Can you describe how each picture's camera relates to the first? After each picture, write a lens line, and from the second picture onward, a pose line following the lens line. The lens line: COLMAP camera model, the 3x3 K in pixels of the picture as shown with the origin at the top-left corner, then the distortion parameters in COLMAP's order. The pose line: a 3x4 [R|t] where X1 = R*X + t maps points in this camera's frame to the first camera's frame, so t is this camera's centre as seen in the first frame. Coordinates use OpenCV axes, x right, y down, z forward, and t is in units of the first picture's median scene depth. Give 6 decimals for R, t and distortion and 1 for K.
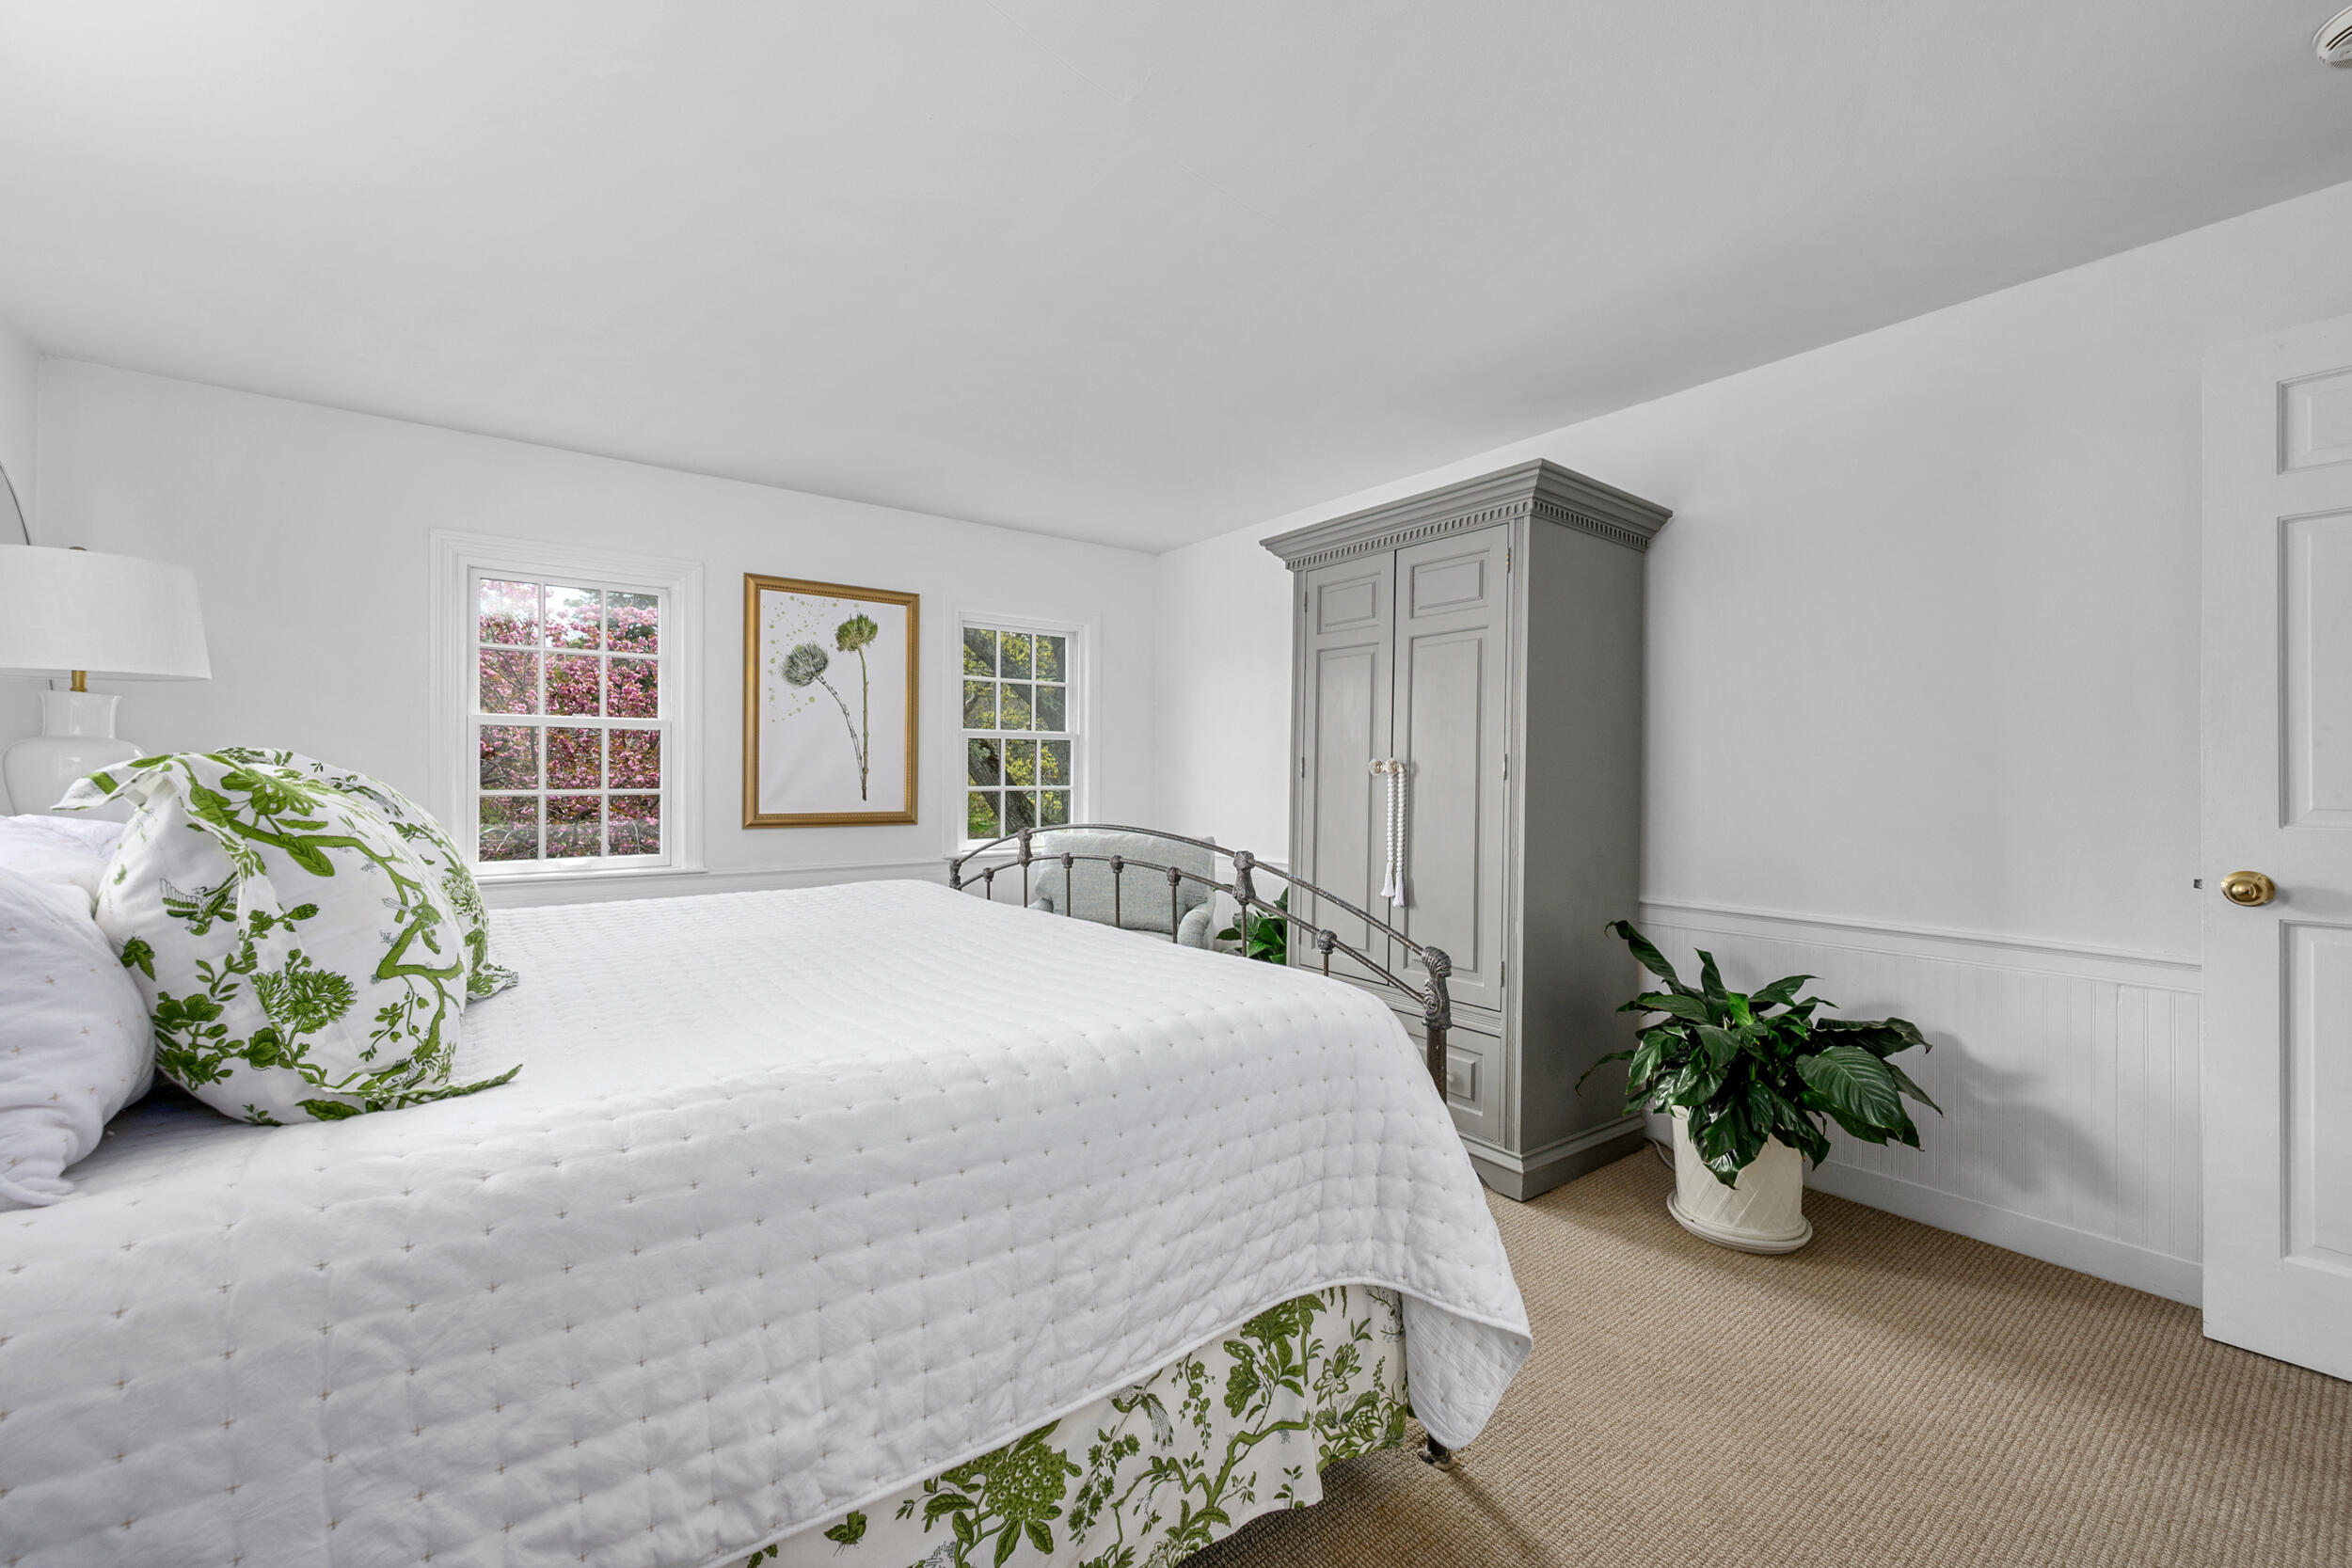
lens RADIAL K [[975.1, 0, 1180.8], [0, 975.1, 766.0], [0, 0, 1]] dist [-0.000552, -0.000170]
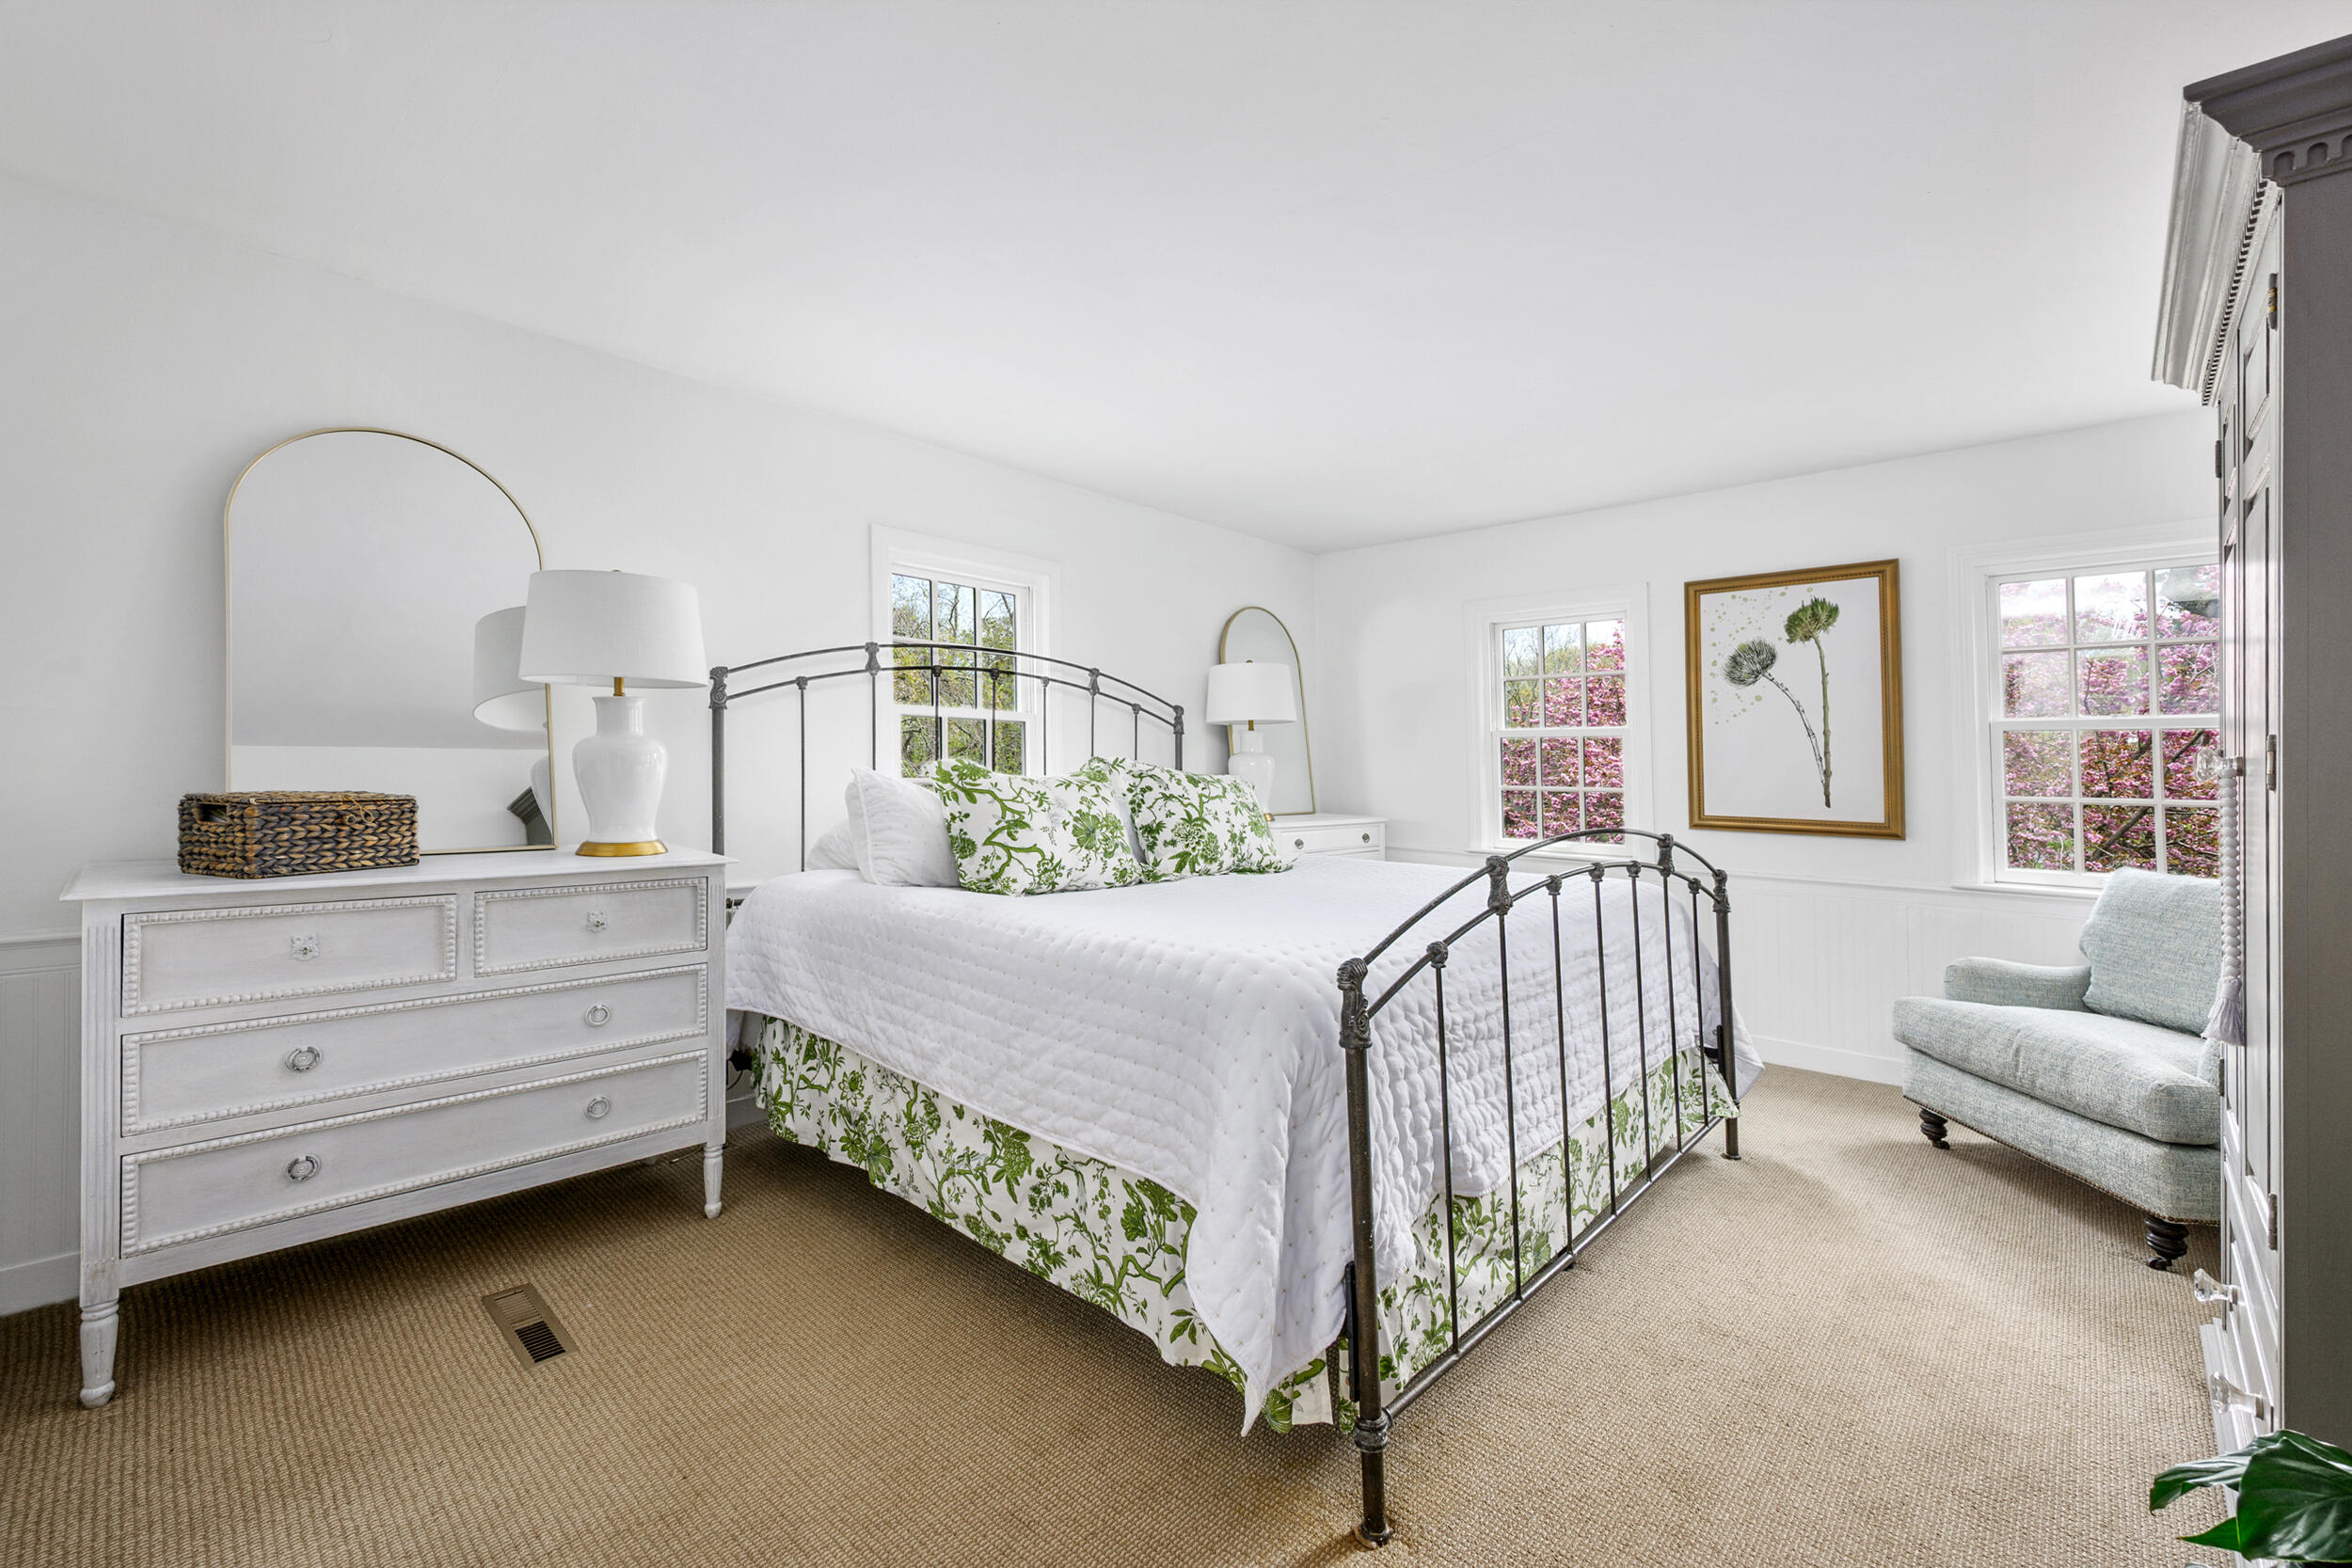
lens RADIAL K [[981.8, 0, 1183.9], [0, 981.8, 775.5], [0, 0, 1]] dist [0.000245, 0.000073]
pose [[0.146819, 0.005904, -0.989146, 1.406635], [-0.004272, 0.999977, 0.005335, 0.013030], [0.989154, 0.003442, 0.146840, 0.868147]]
